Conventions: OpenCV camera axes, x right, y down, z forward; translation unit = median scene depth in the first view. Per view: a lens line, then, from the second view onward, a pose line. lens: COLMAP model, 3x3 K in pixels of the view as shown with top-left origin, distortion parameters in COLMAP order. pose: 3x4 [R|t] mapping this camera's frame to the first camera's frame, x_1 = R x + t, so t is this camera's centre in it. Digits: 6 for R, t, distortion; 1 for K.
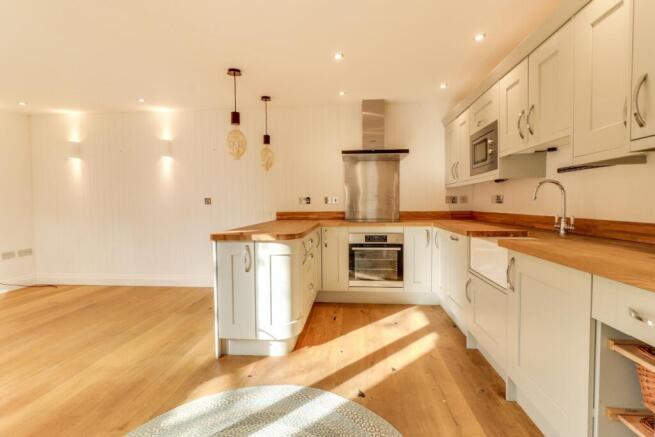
lens RADIAL K [[303.3, 0, 328.6], [0, 303.3, 214.0], [0, 0, 1]] dist [0.001015, 0.000023]
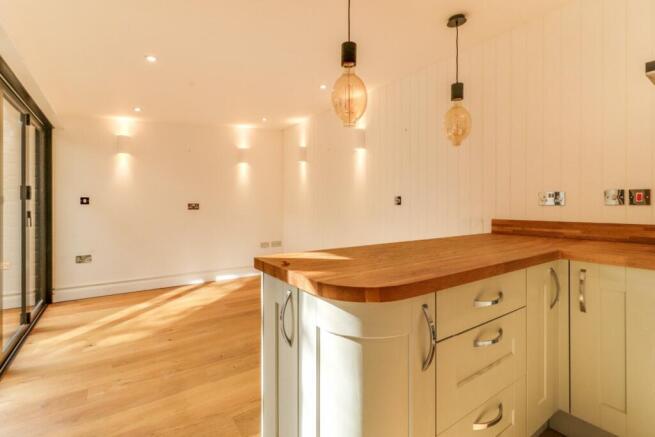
lens RADIAL K [[308.1, 0, 329.5], [0, 308.1, 203.4], [0, 0, 1]] dist [-0.000197, -0.000077]
pose [[0.638284, 0.003743, -0.769792, 0.091402], [-0.032555, 0.999225, -0.022135, -0.015653], [0.769112, 0.039189, 0.637911, 0.469161]]
